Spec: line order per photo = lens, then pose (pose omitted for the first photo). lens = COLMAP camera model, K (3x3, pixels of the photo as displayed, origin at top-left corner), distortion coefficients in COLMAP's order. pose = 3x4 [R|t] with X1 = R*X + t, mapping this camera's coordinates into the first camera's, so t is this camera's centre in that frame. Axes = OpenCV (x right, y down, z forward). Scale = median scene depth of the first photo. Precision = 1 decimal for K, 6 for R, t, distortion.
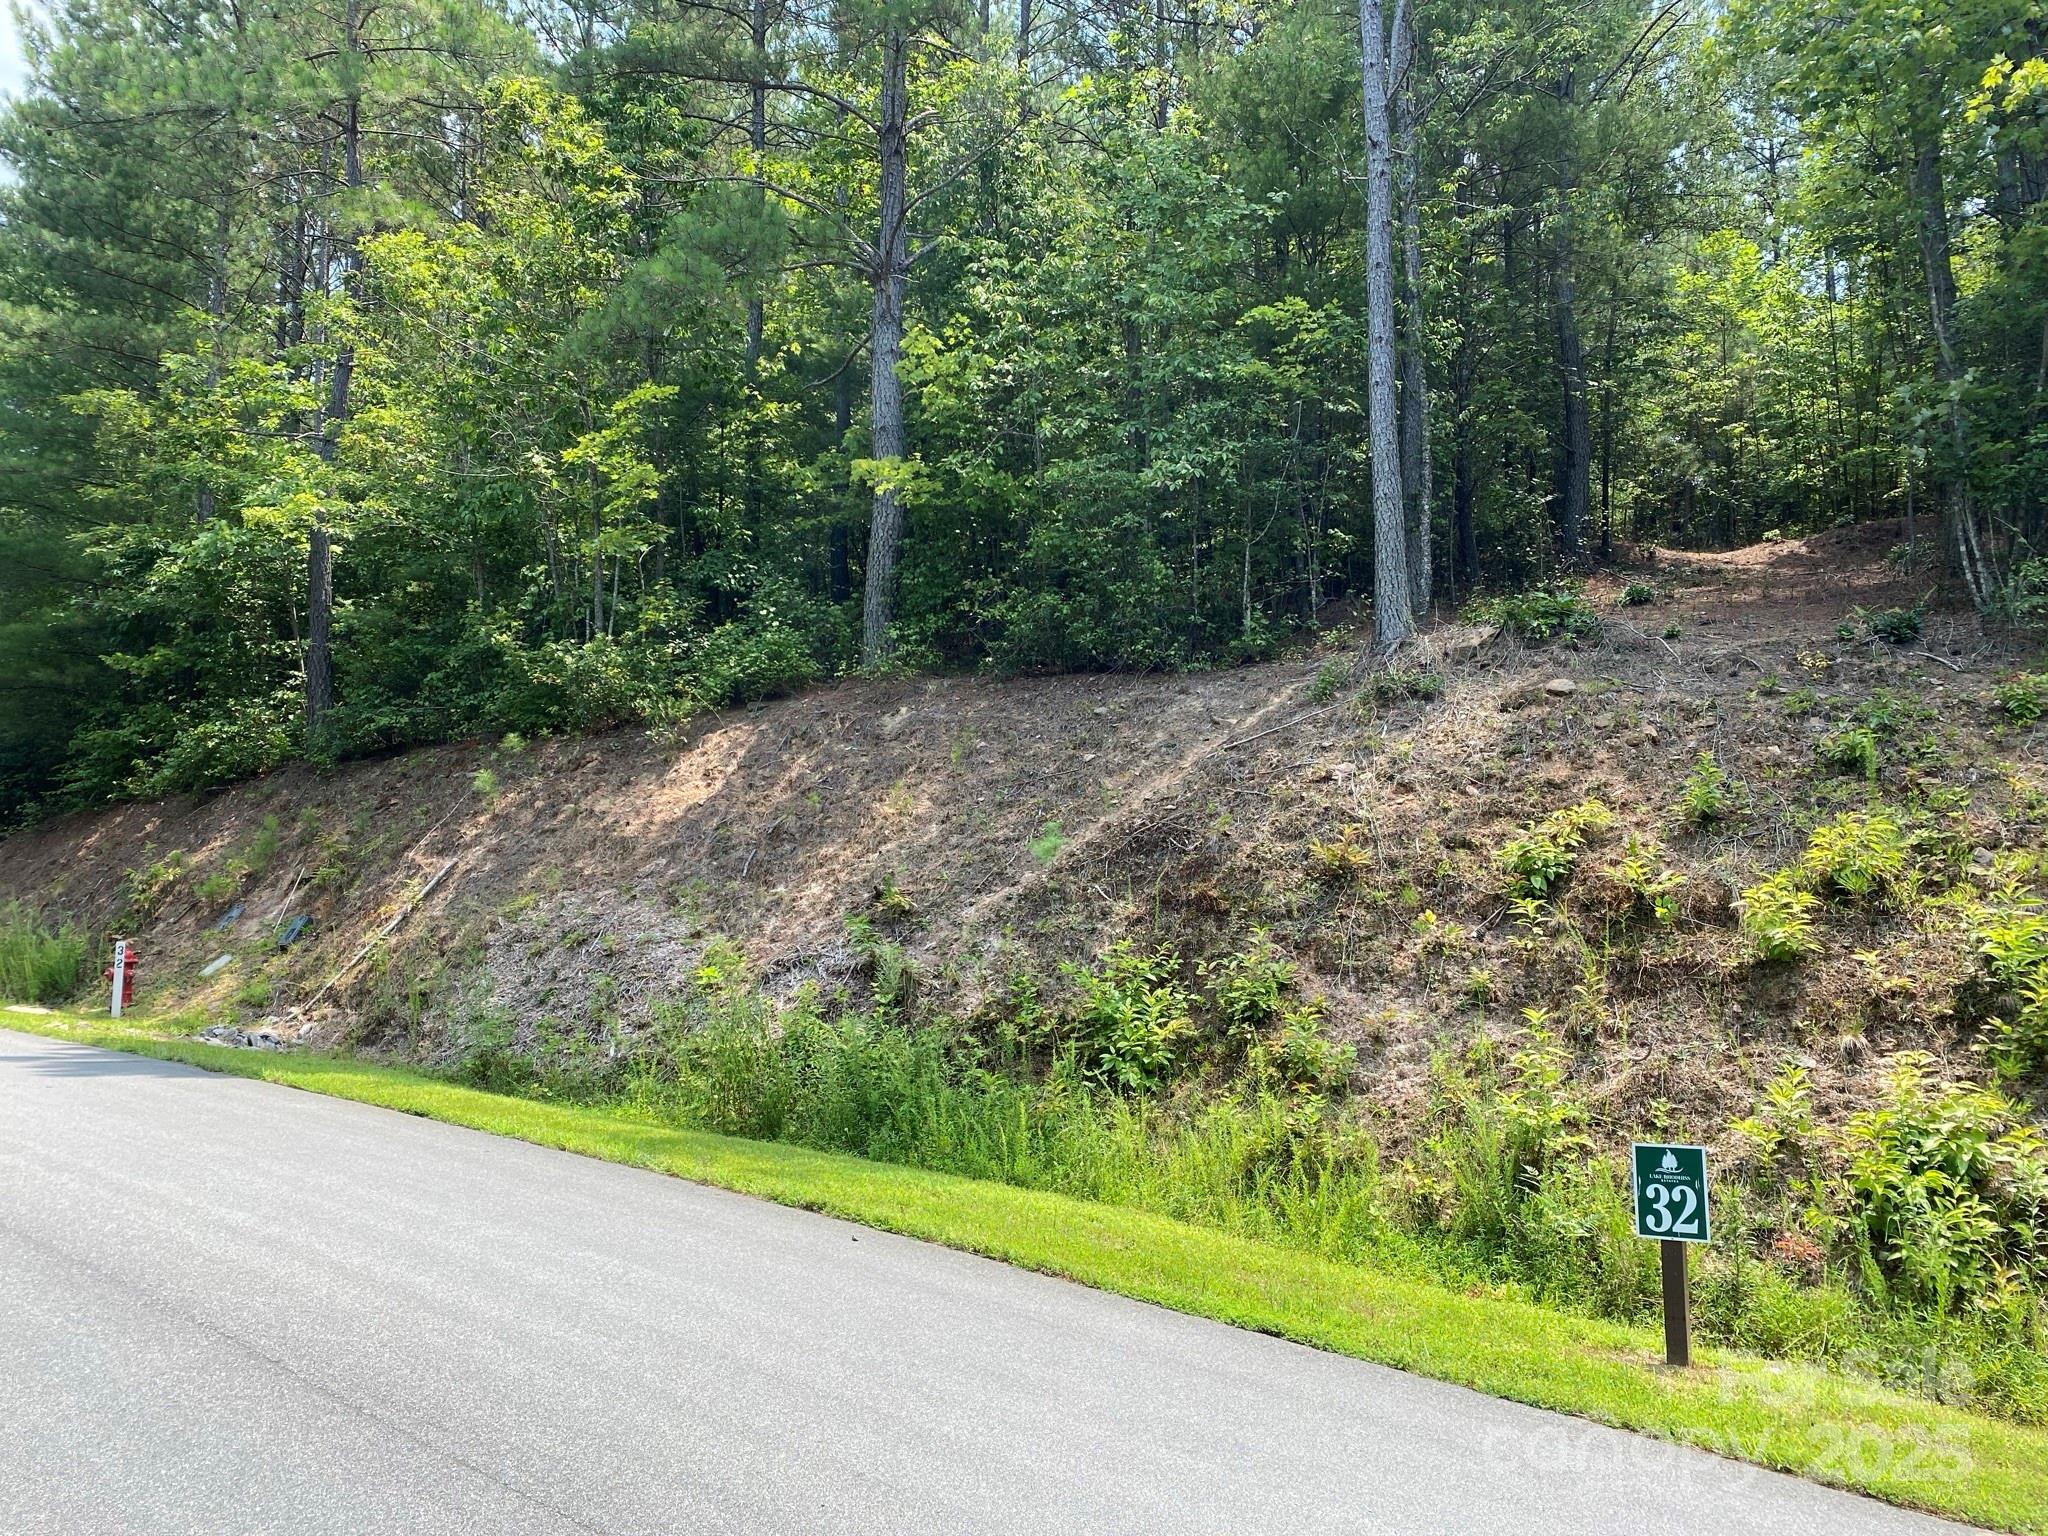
lens RADIAL K [[1505.6, 0, 1027.7], [0, 1505.6, 760.6], [0, 0, 1]] dist [0.050074, -0.066521]
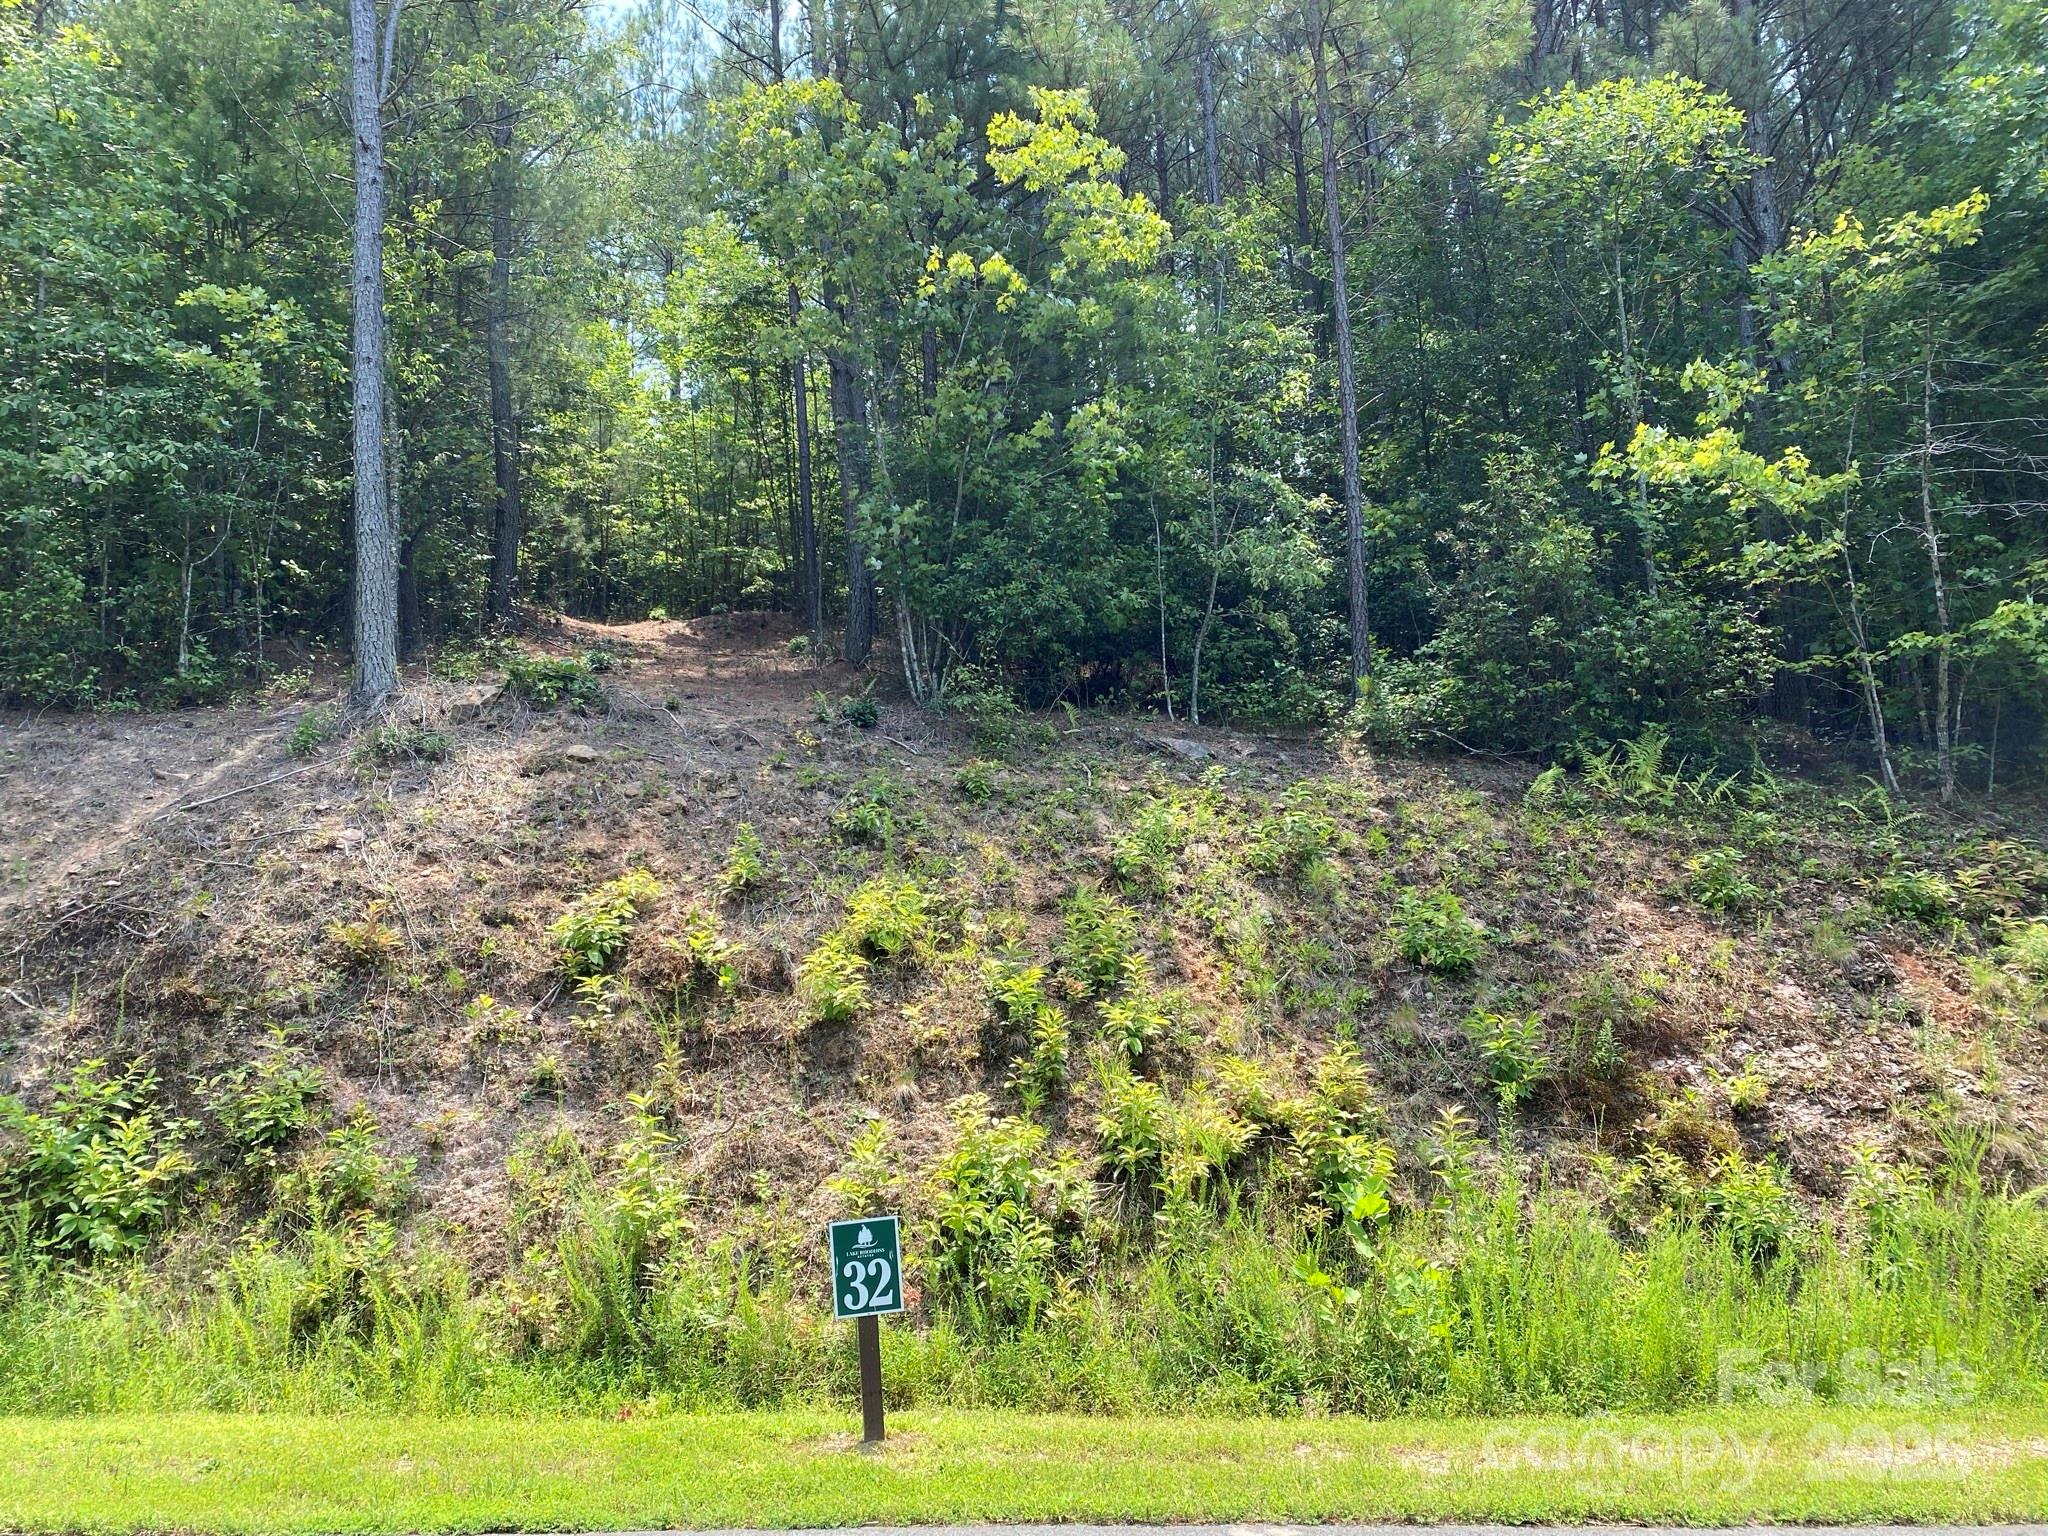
lens RADIAL K [[1505.6, 0, 1027.7], [0, 1505.6, 760.6], [0, 0, 1]] dist [0.050074, -0.066521]
pose [[0.742421, 0.037176, 0.668902, -0.105441], [-0.011938, 0.999035, -0.042274, -0.007061], [-0.669828, 0.023400, 0.742148, 0.096584]]
